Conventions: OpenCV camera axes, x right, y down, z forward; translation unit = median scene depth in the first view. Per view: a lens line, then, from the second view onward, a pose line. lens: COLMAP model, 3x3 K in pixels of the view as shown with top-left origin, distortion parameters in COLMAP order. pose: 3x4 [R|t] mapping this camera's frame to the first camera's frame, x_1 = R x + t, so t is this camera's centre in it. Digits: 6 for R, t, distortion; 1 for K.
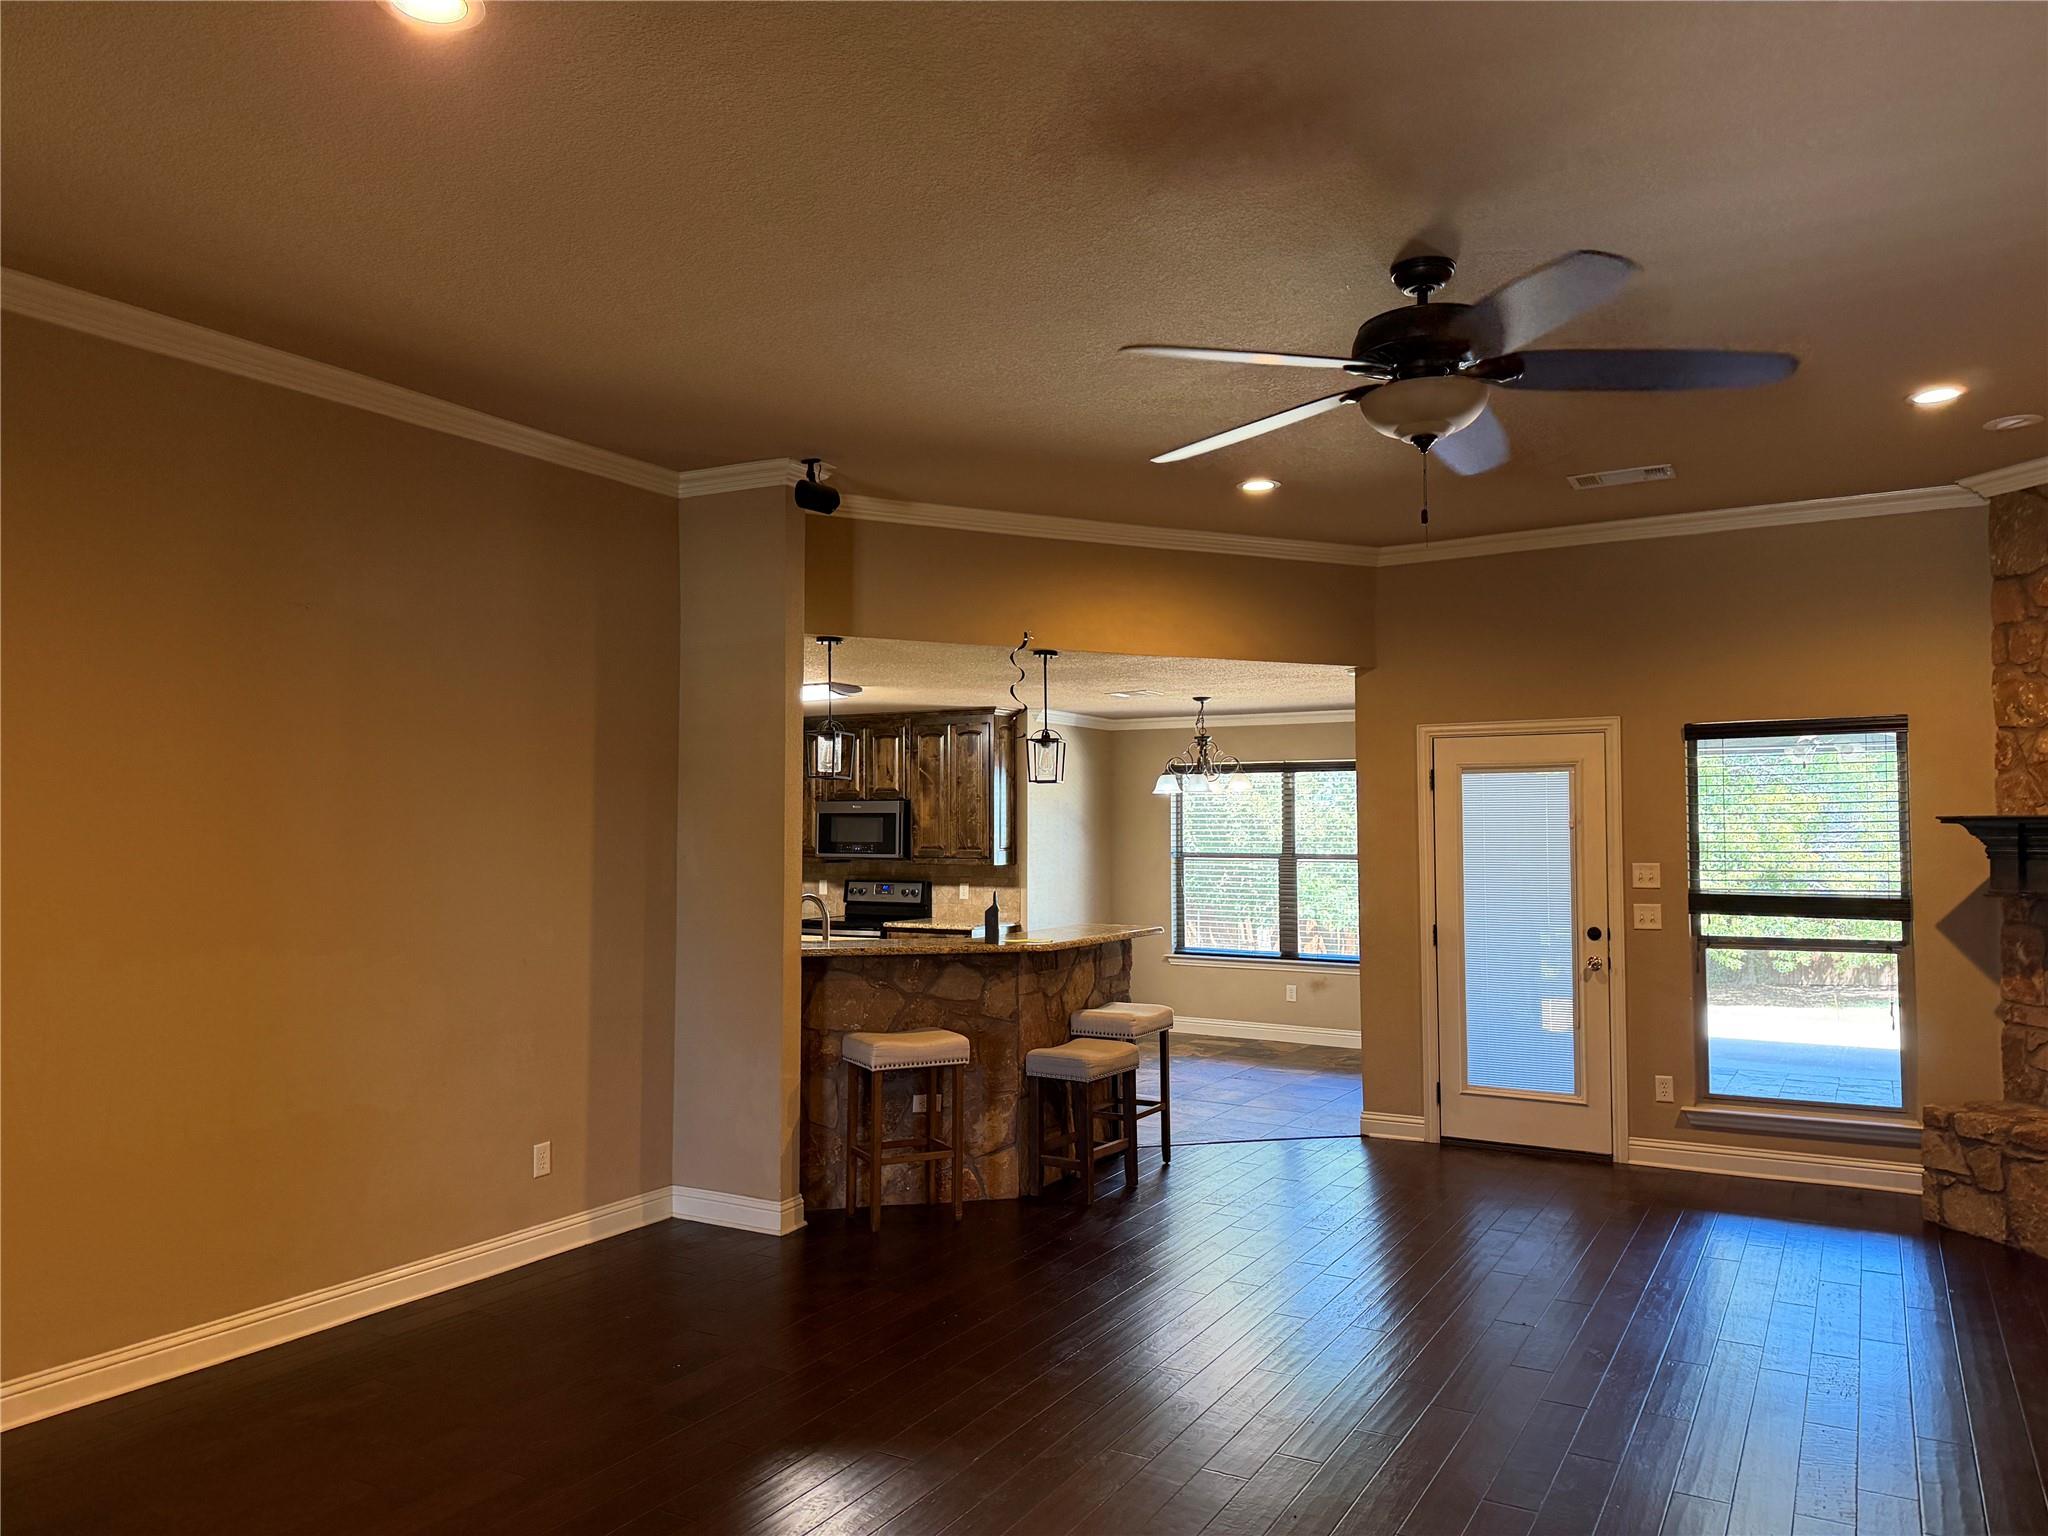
lens RADIAL K [[1446.8, 0, 1019.5], [0, 1446.8, 758.9], [0, 0, 1]] dist [0.072615, -0.082719]
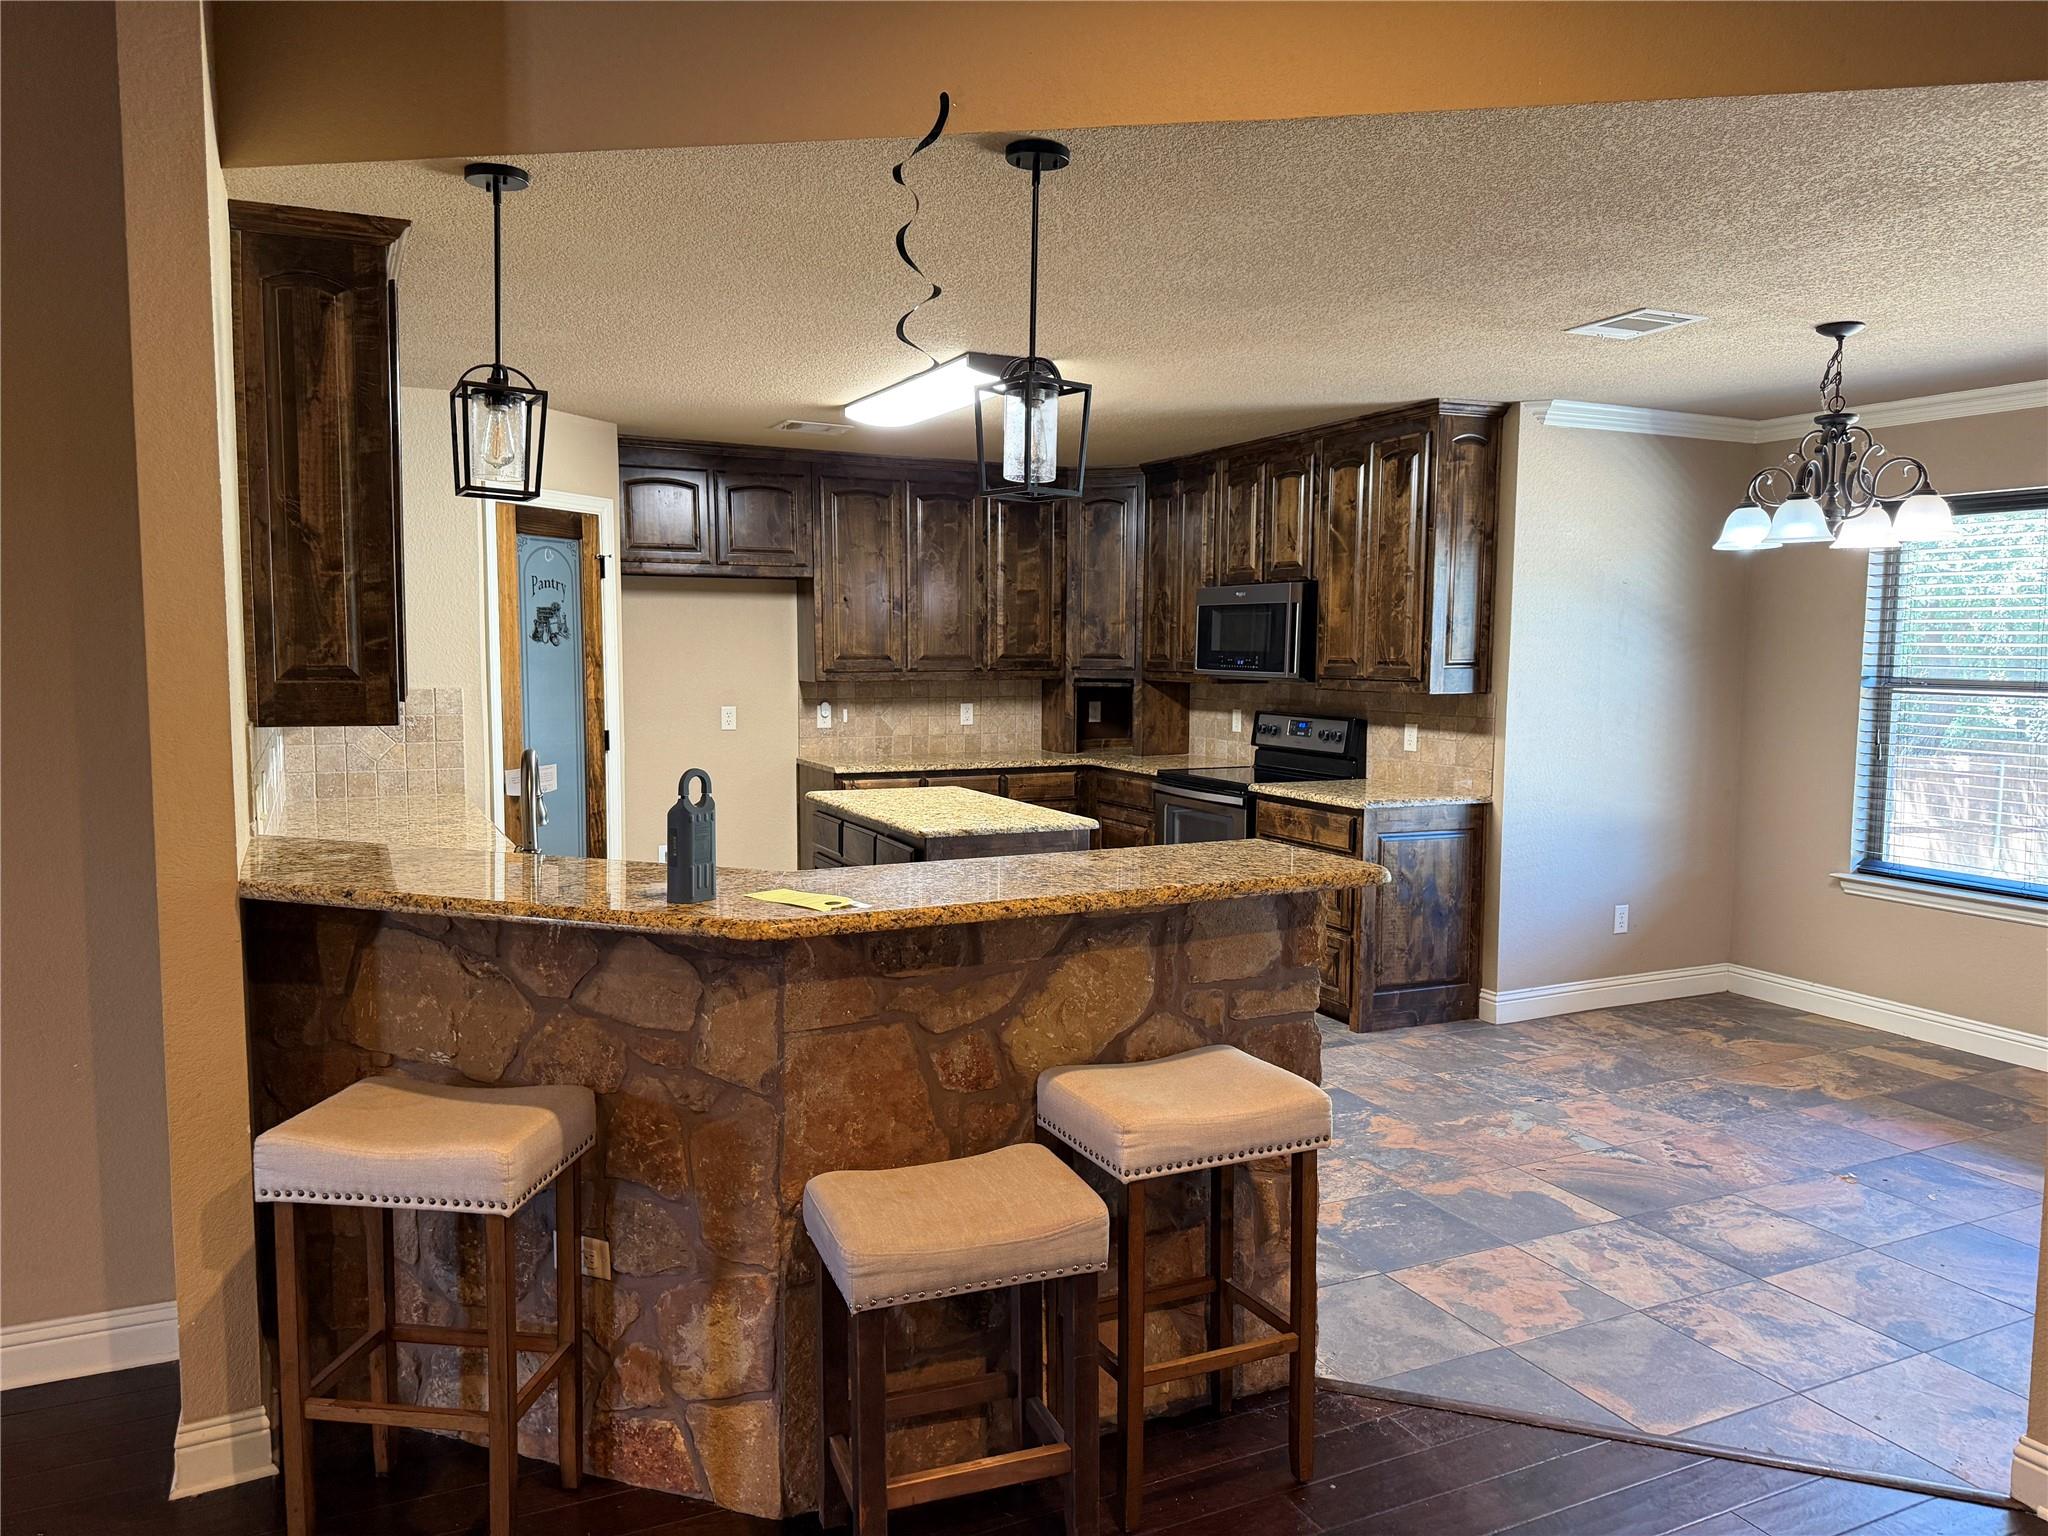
lens RADIAL K [[1446.8, 0, 1007.0], [0, 1446.8, 770.0], [0, 0, 1]] dist [0.072615, -0.082719]
pose [[0.823655, 0.056253, -0.564294, 0.266722], [0.020854, 0.991391, 0.129267, 0.042806], [0.566708, -0.118239, 0.815391, 0.721757]]
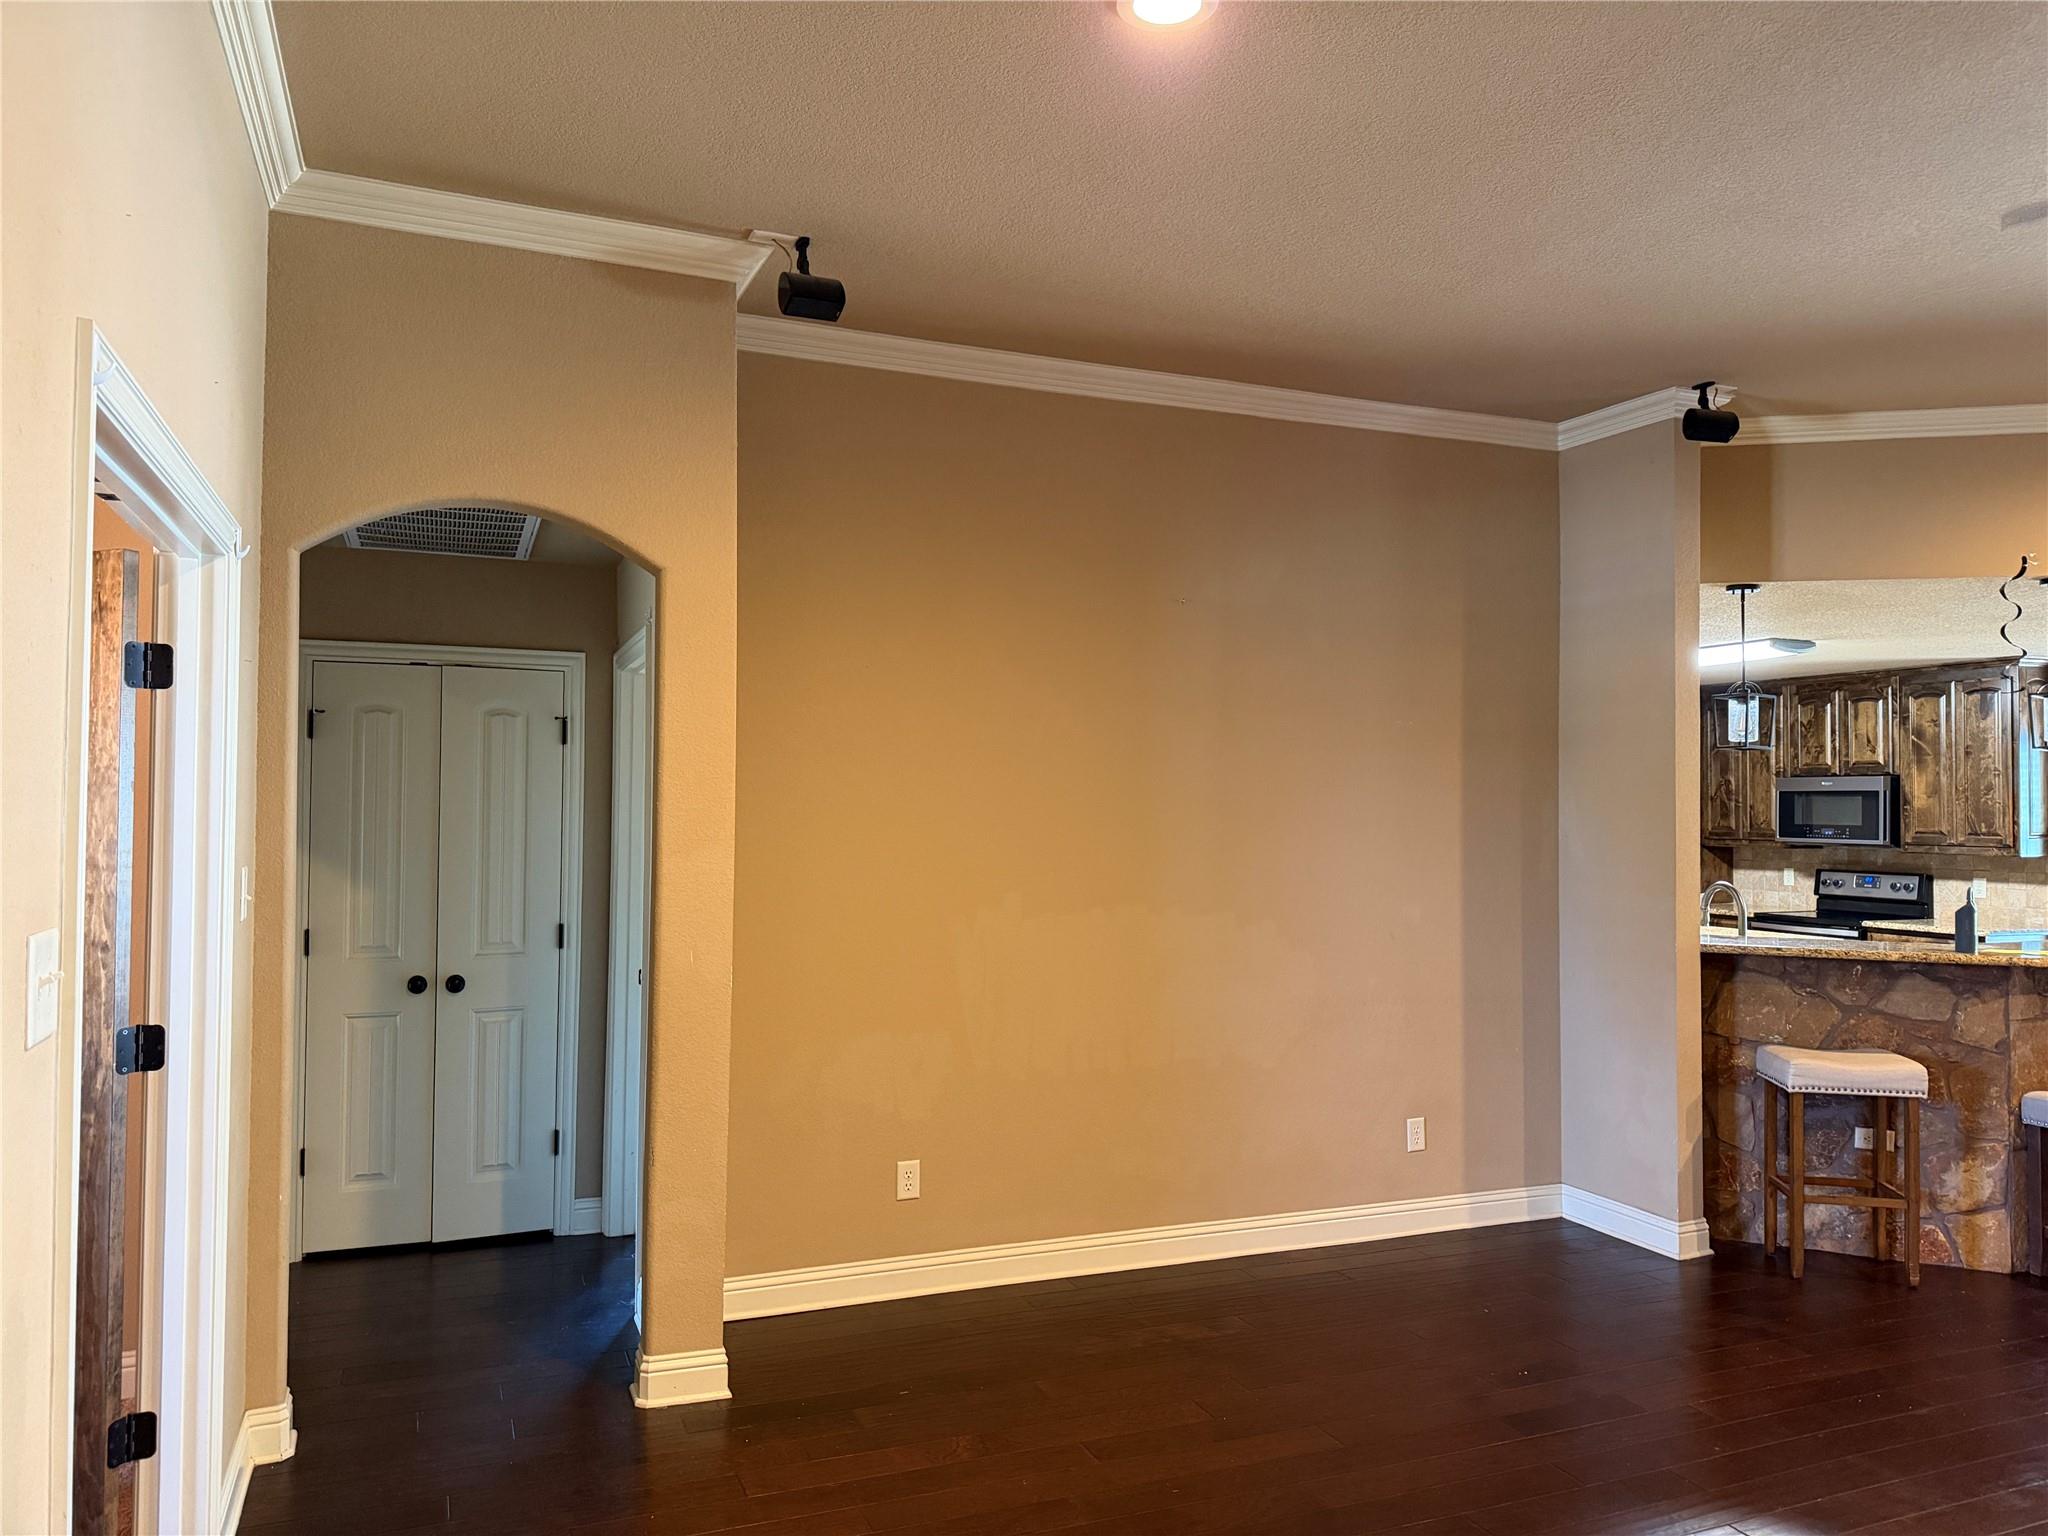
lens RADIAL K [[1446.8, 0, 1009.9], [0, 1446.8, 768.9], [0, 0, 1]] dist [0.072615, -0.082719]
pose [[0.791540, -0.009284, -0.611047, 0.058635], [0.022130, 0.999664, 0.013478, 0.003745], [0.610717, -0.024191, 0.791480, 0.040068]]
